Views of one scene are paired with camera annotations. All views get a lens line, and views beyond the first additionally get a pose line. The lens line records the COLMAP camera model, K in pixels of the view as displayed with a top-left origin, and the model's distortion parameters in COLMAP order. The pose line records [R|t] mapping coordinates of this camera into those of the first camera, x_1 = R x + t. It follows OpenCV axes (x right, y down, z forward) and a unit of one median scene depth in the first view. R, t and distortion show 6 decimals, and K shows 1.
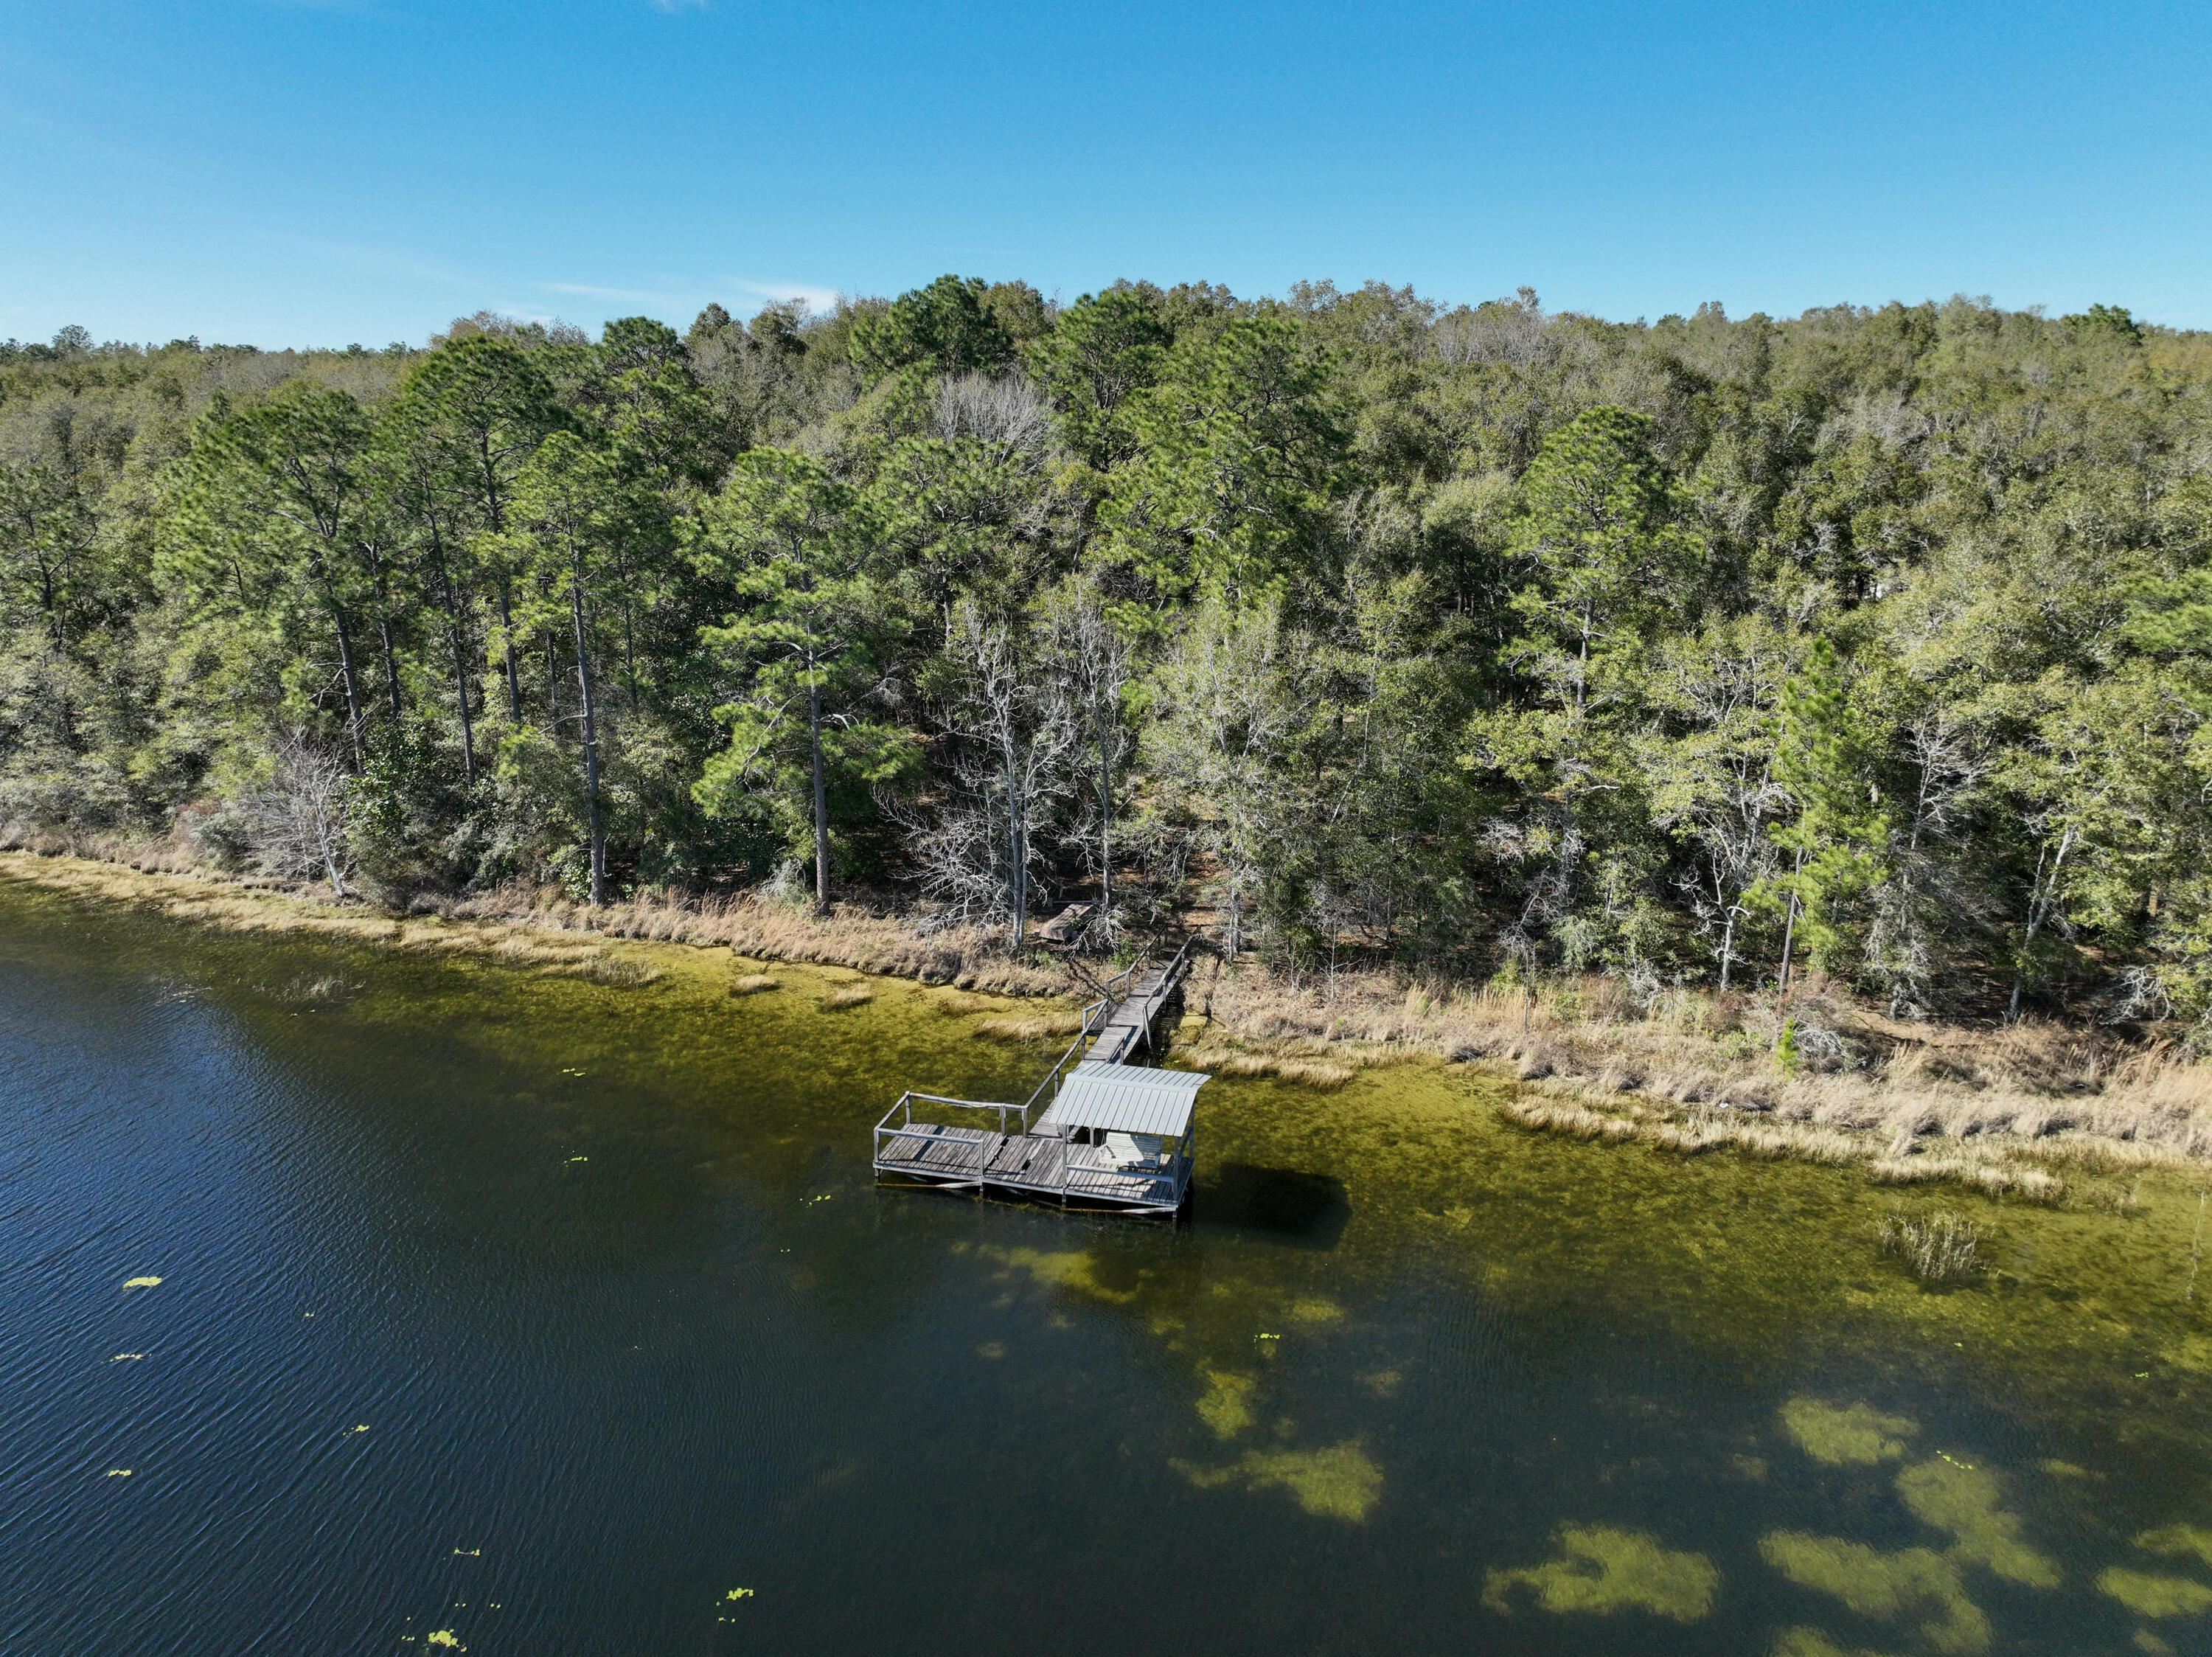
lens RADIAL K [[1549.5, 0, 1110.7], [0, 1549.5, 825.0], [0, 0, 1]] dist [-0.008045, 0.014605]
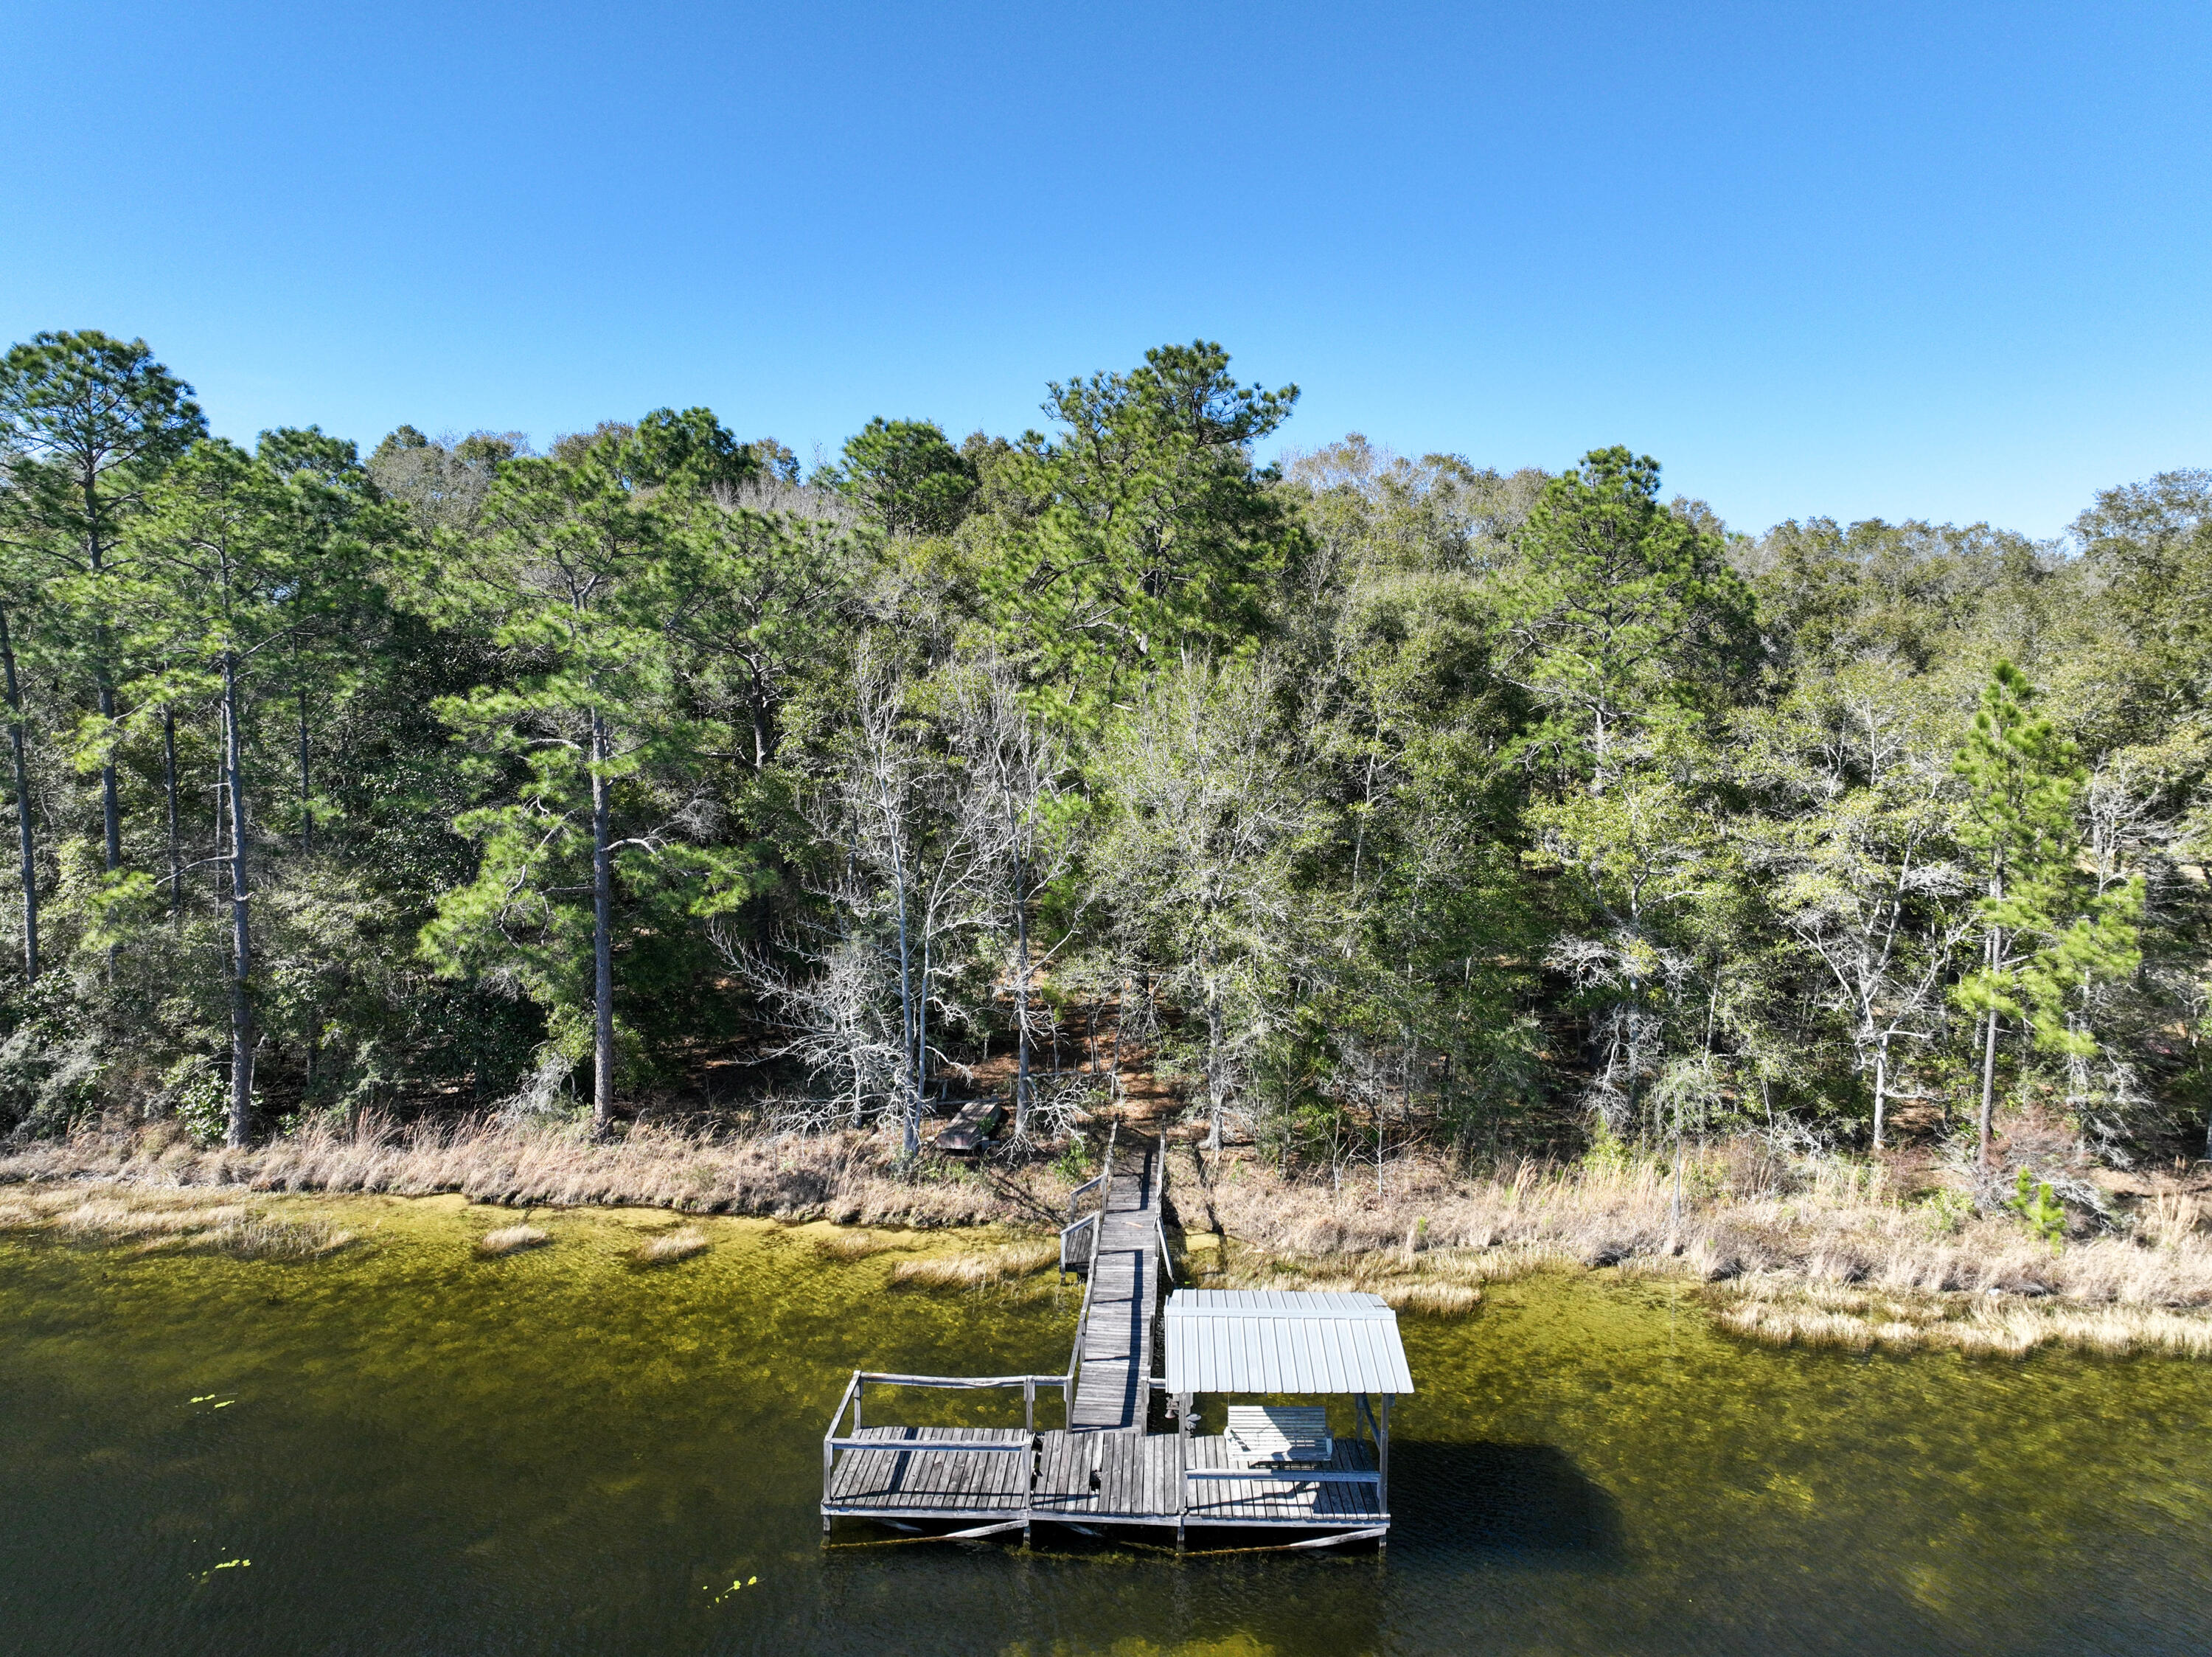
lens RADIAL K [[1549.5, 0, 1109.1], [0, 1549.5, 830.7], [0, 0, 1]] dist [-0.008045, 0.014605]
pose [[0.975510, -0.014417, 0.219483, -0.128124], [0.054833, 0.982285, -0.179191, 0.064731], [-0.213012, 0.186837, 0.959019, 0.302174]]
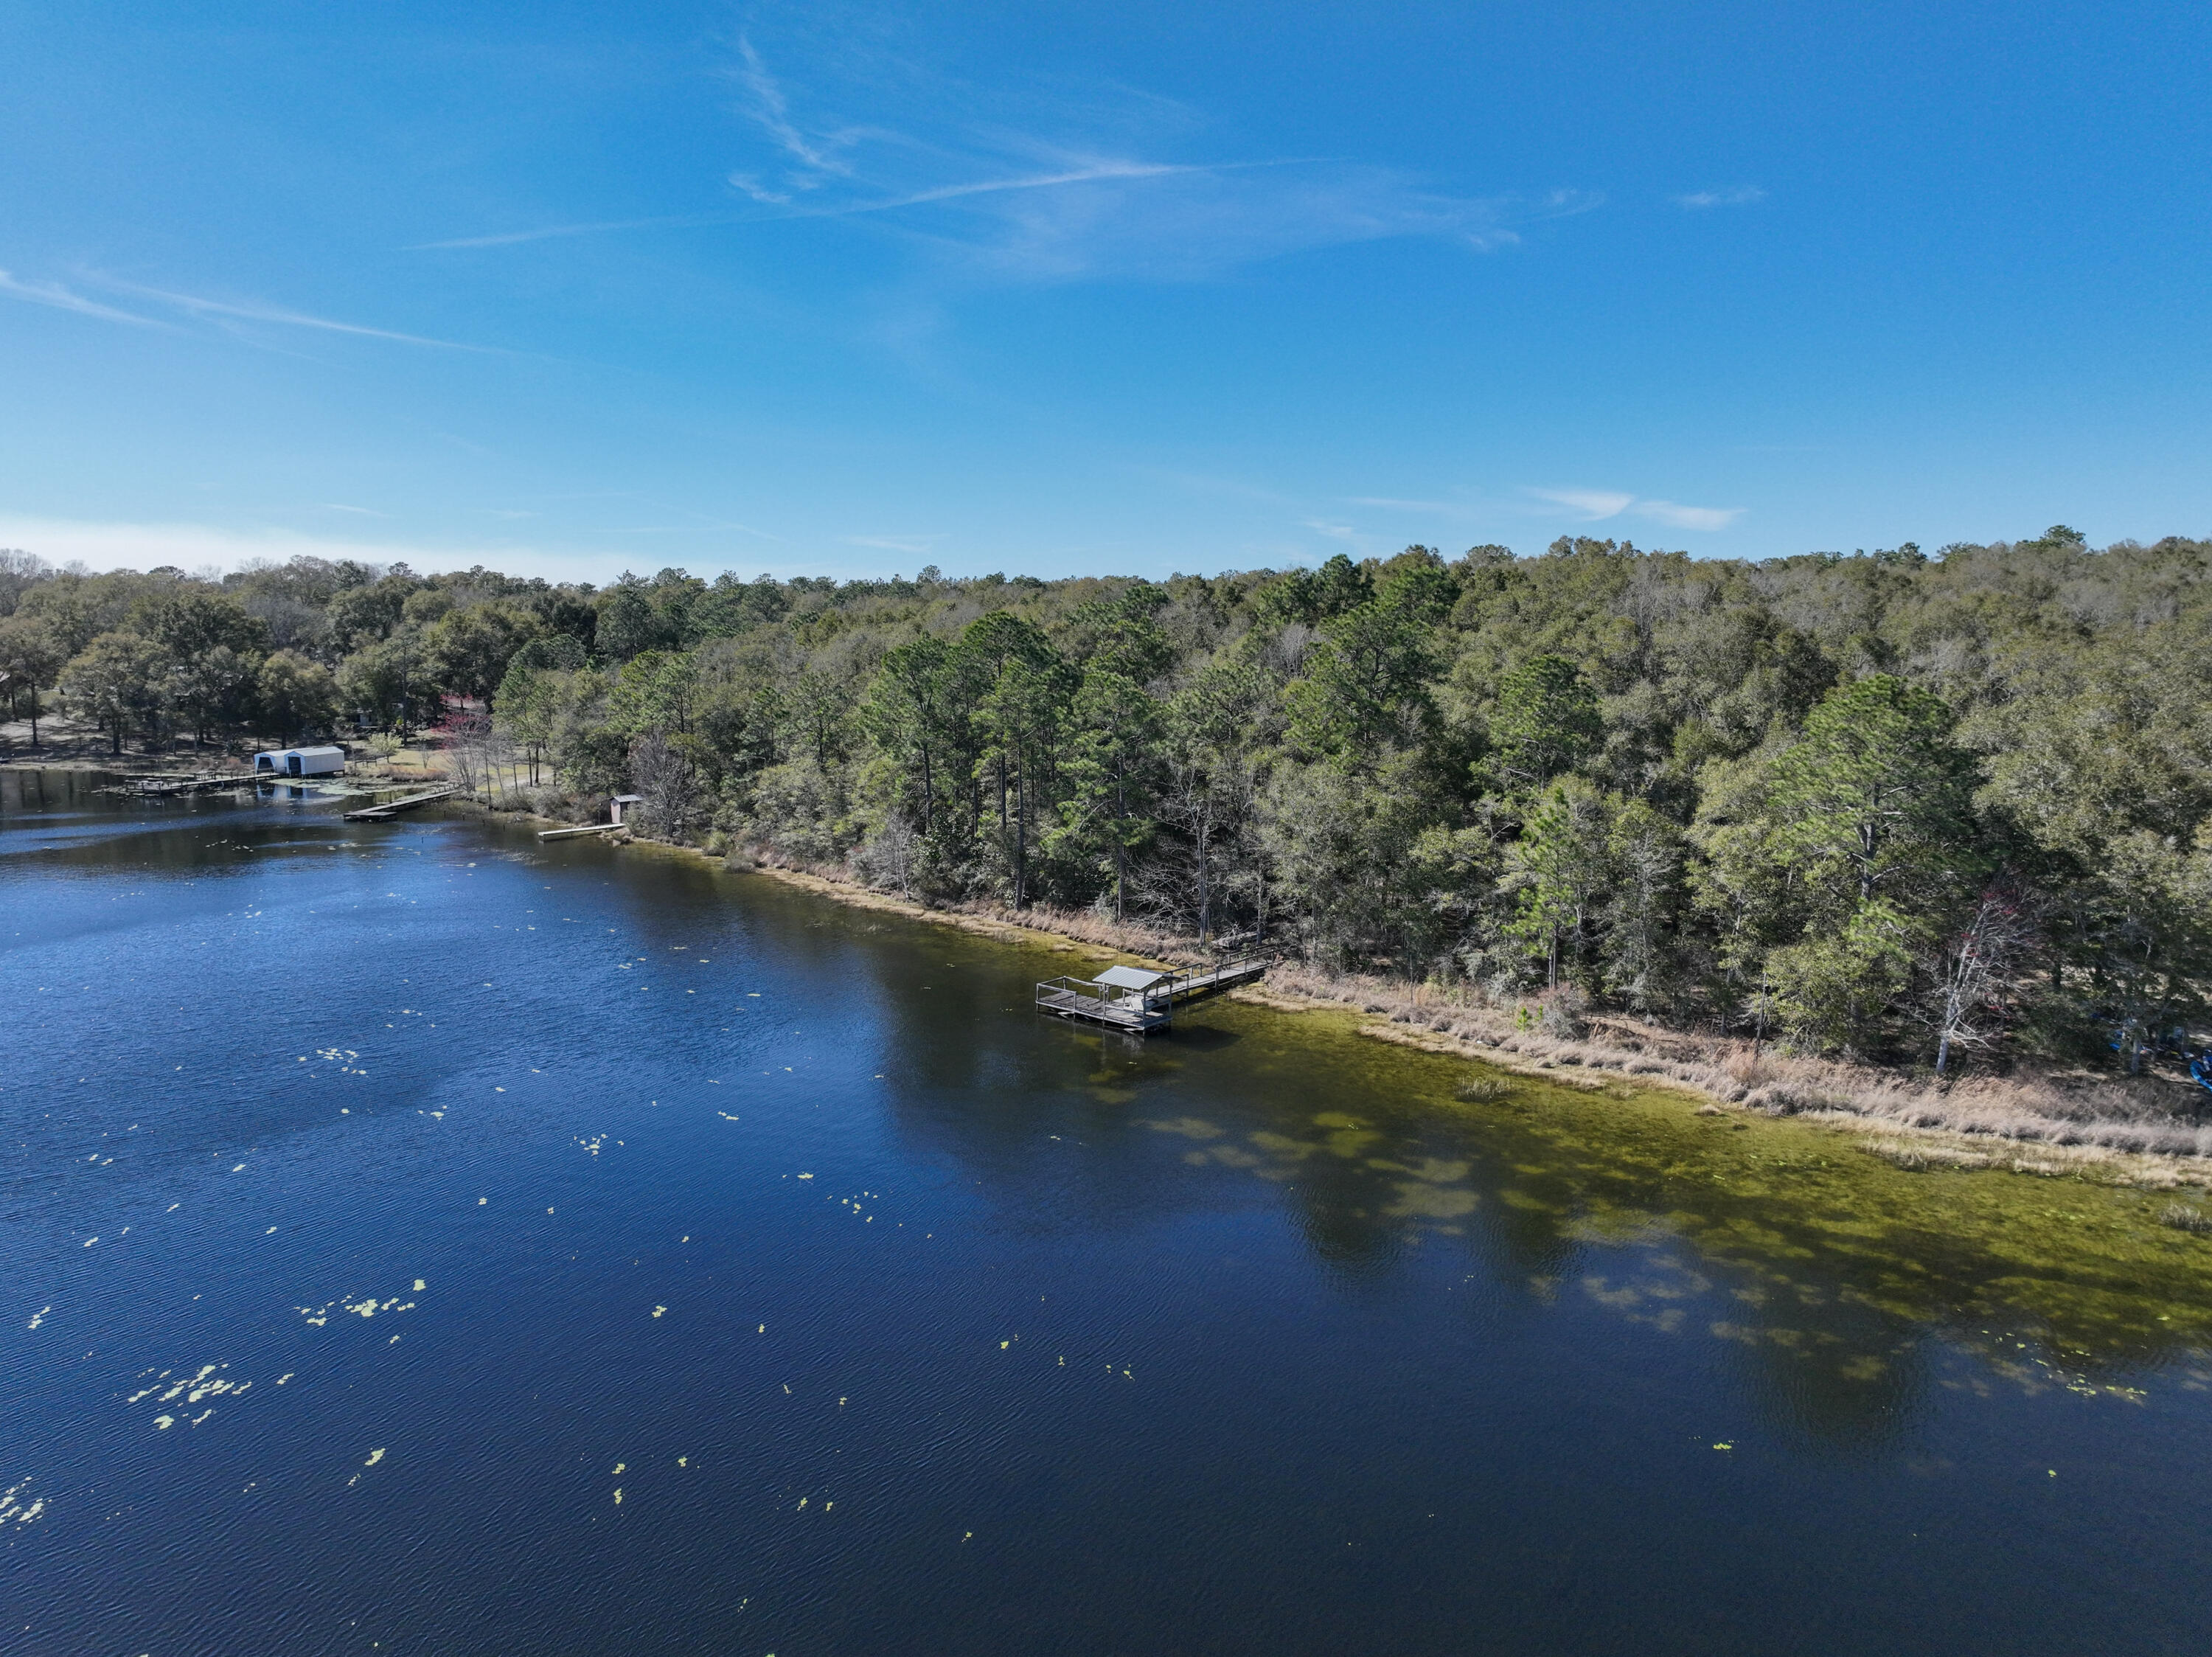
lens RADIAL K [[1549.5, 0, 1114.8], [0, 1549.5, 832.8], [0, 0, 1]] dist [-0.008045, 0.014605]
pose [[0.886754, 0.061465, -0.458136, 0.689332], [-0.116185, 0.988938, -0.092205, 0.130651], [0.447401, 0.134992, 0.884087, -0.668981]]
